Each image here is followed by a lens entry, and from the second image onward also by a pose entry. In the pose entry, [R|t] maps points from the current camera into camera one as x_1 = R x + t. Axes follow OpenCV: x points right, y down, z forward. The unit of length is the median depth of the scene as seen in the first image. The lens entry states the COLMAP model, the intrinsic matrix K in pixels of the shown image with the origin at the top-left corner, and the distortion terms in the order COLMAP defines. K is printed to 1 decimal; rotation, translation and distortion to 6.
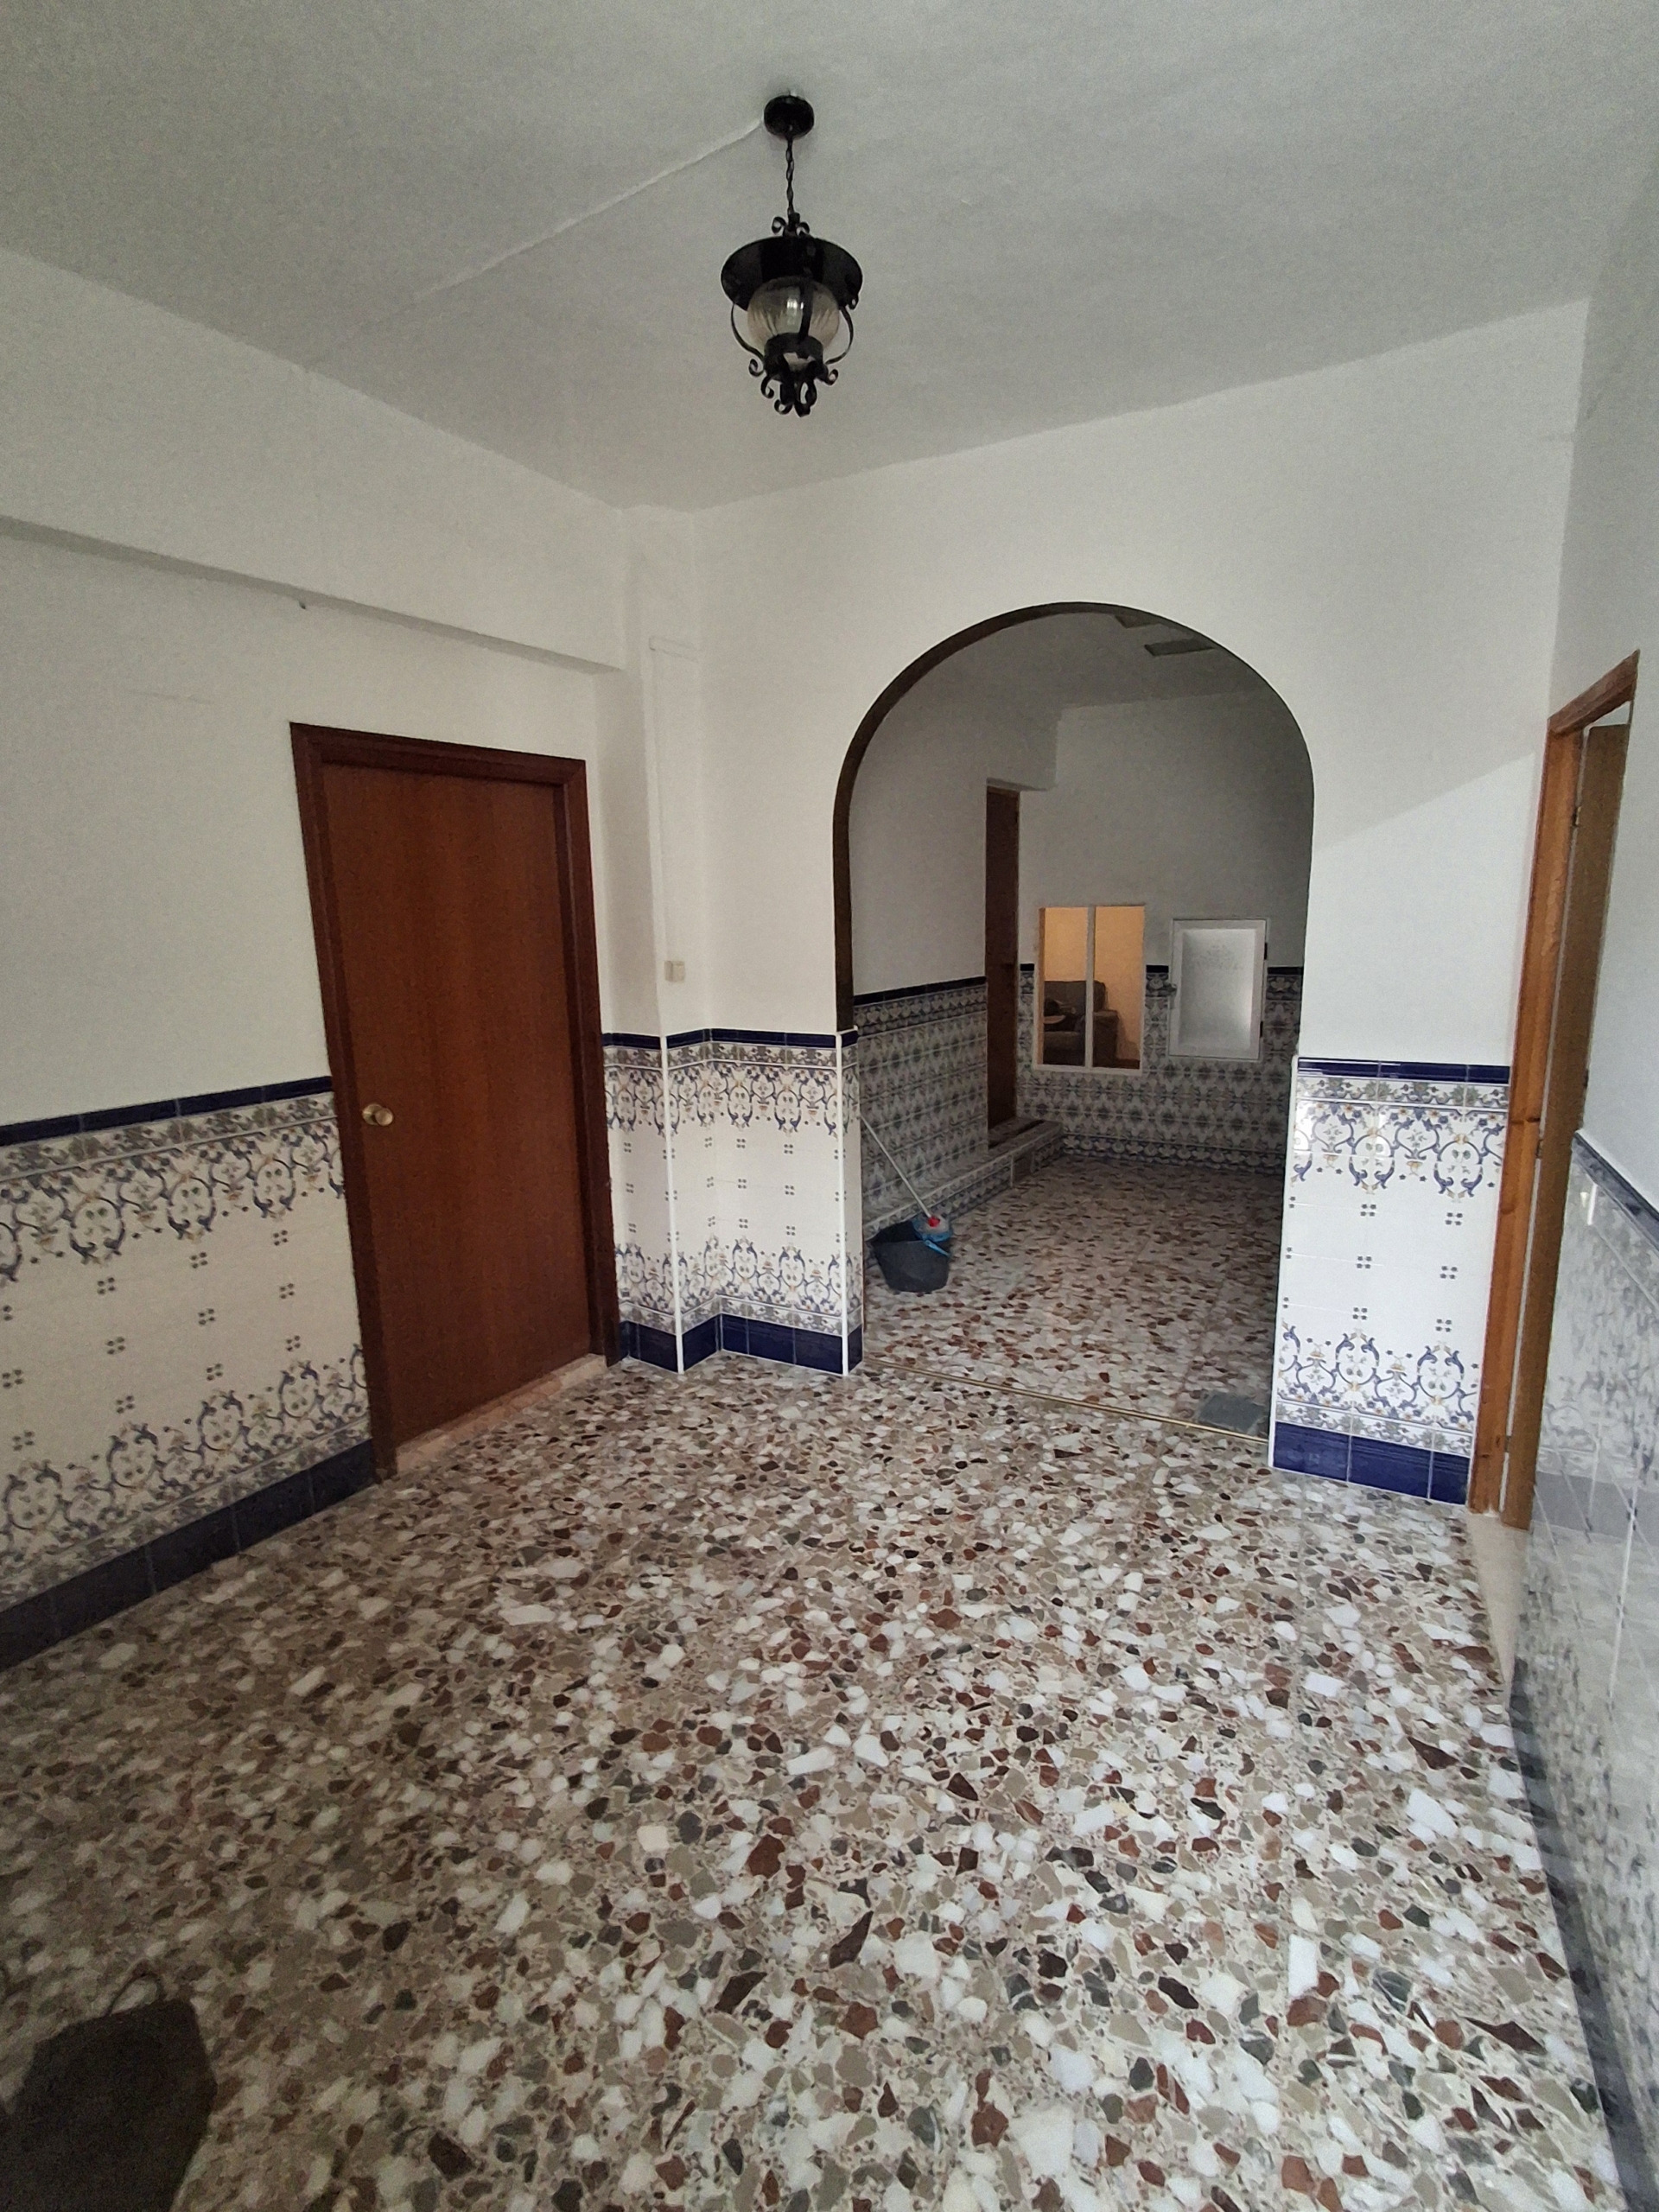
lens RADIAL K [[1004.3, 0, 825.6], [0, 1004.3, 1101.2], [0, 0, 1]] dist [-0.005071, 0.000986]
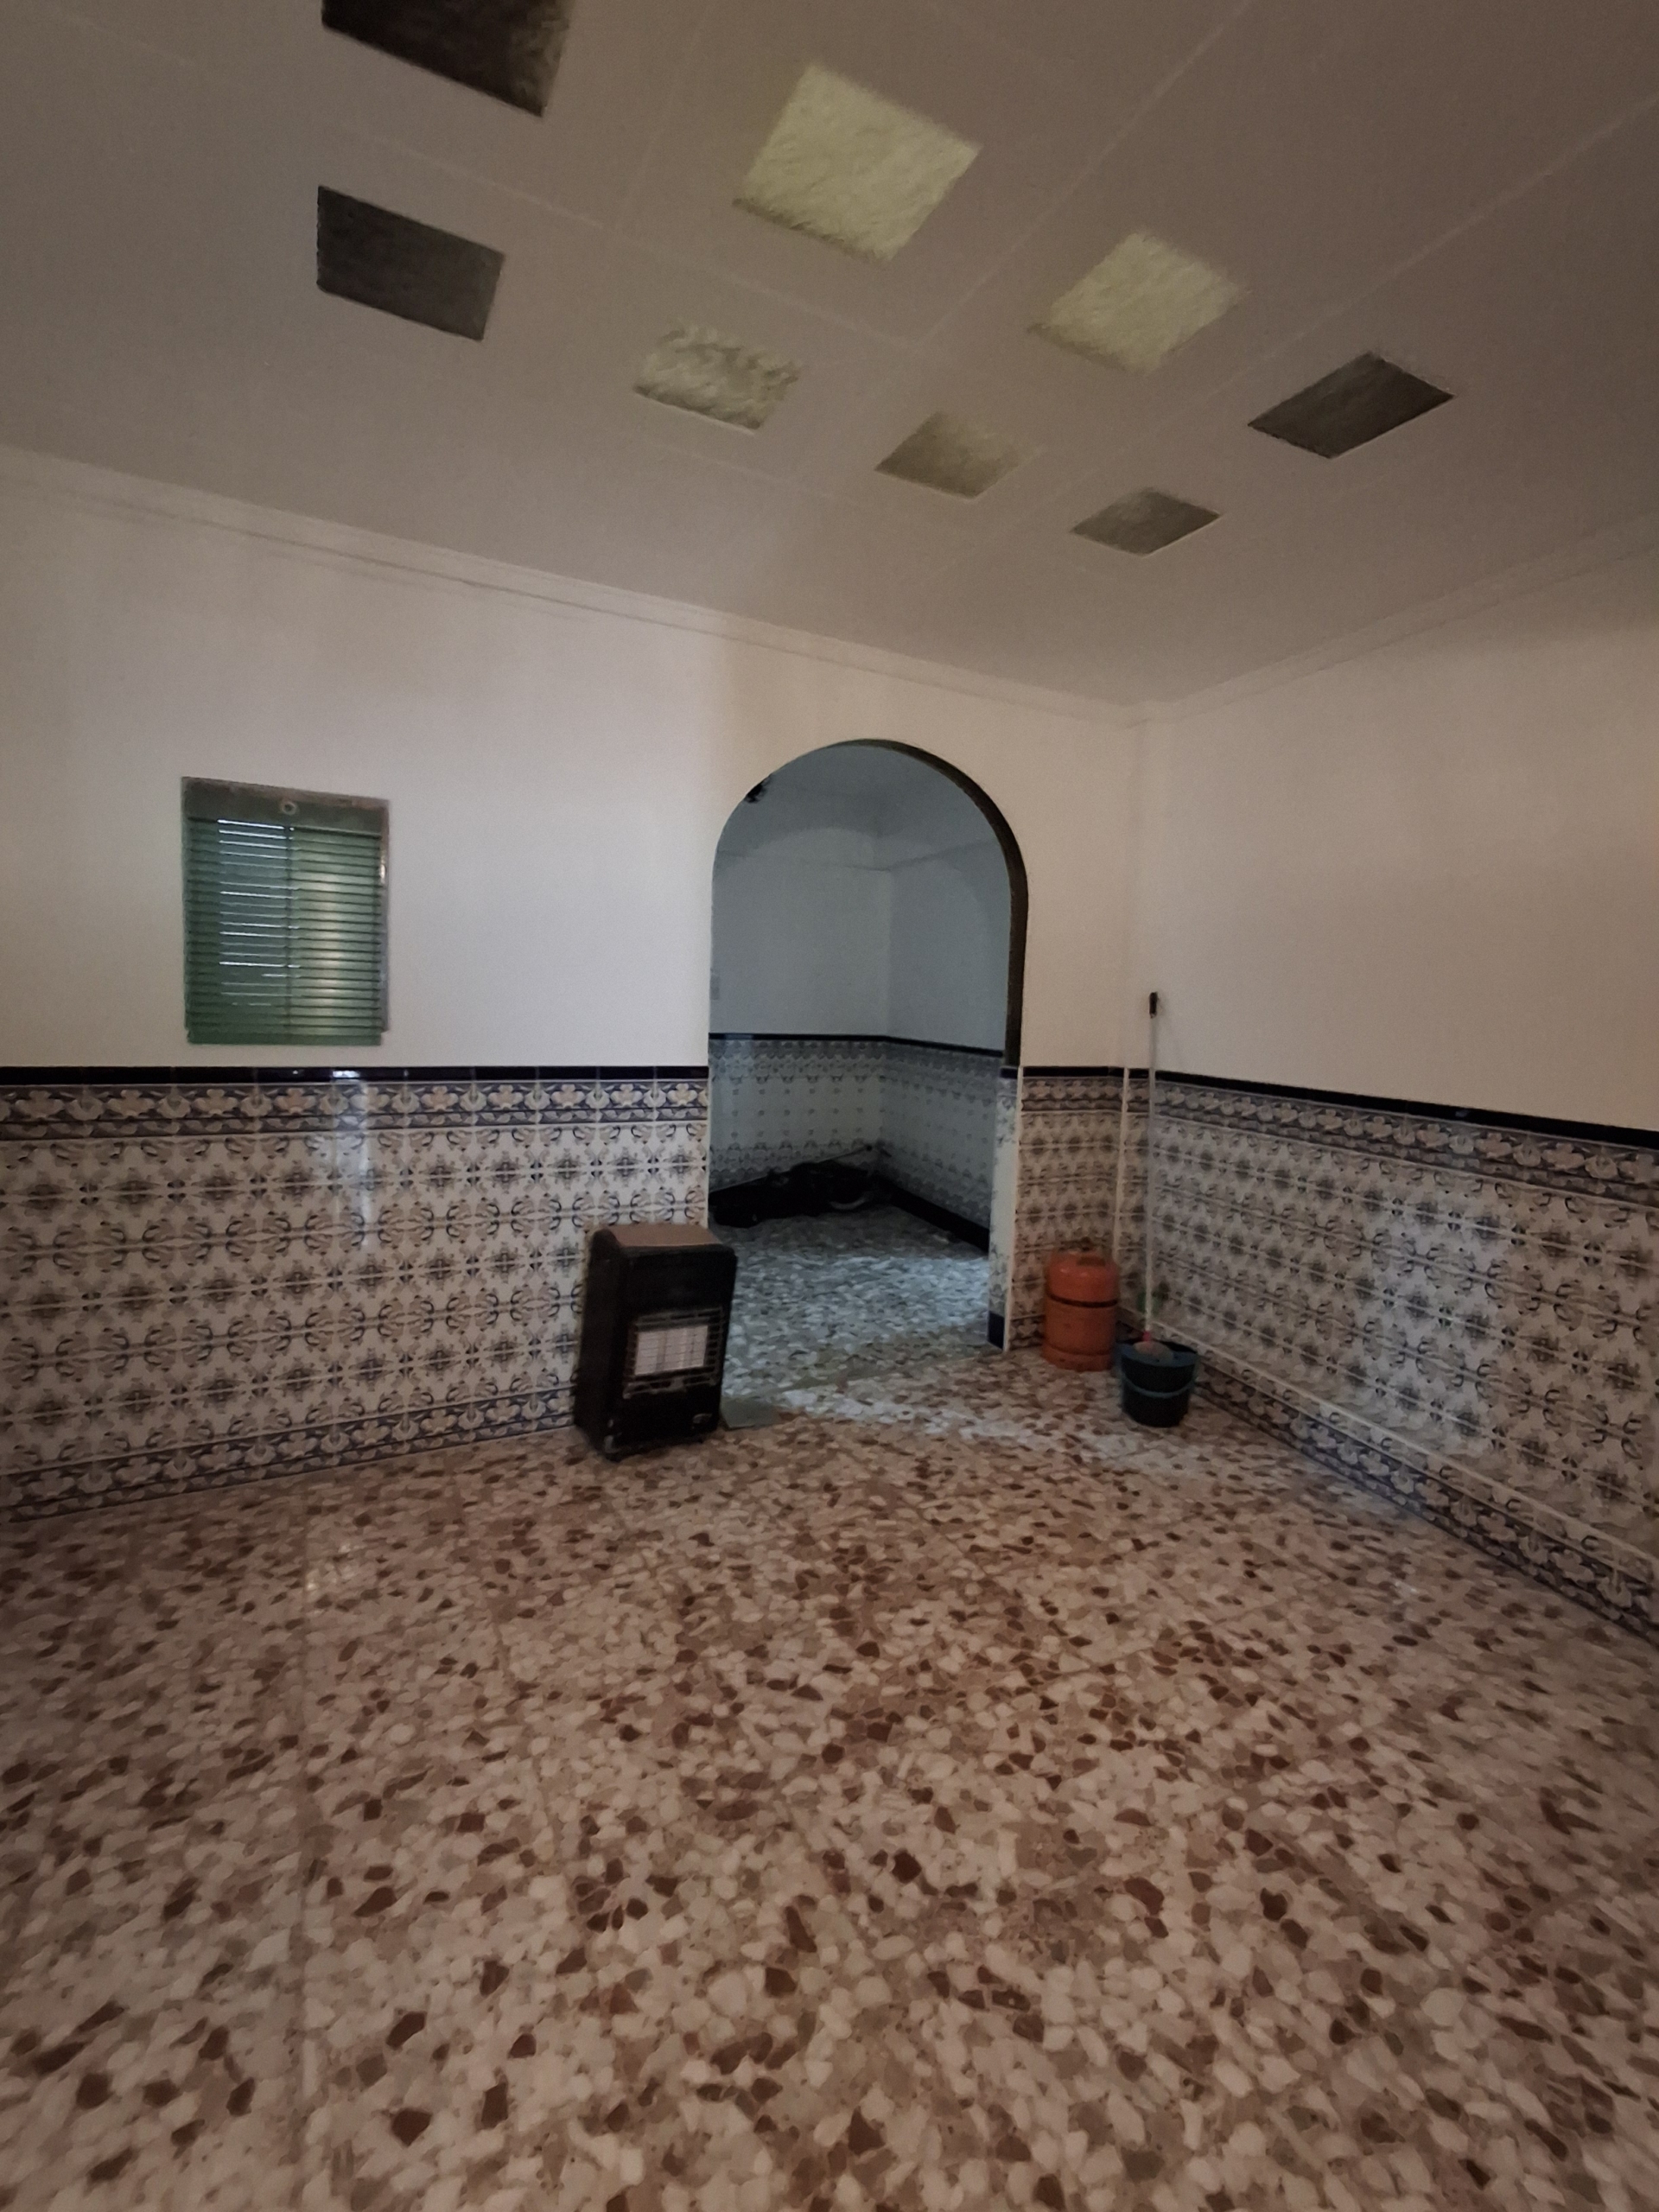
lens RADIAL K [[1004.3, 0, 821.0], [0, 1004.3, 1097.2], [0, 0, 1]] dist [-0.005071, 0.000986]
pose [[-0.577813, 0.083273, -0.811910, 1.119054], [-0.178975, 0.957641, 0.225591, -0.257036], [0.796304, 0.275660, -0.538434, 1.425363]]
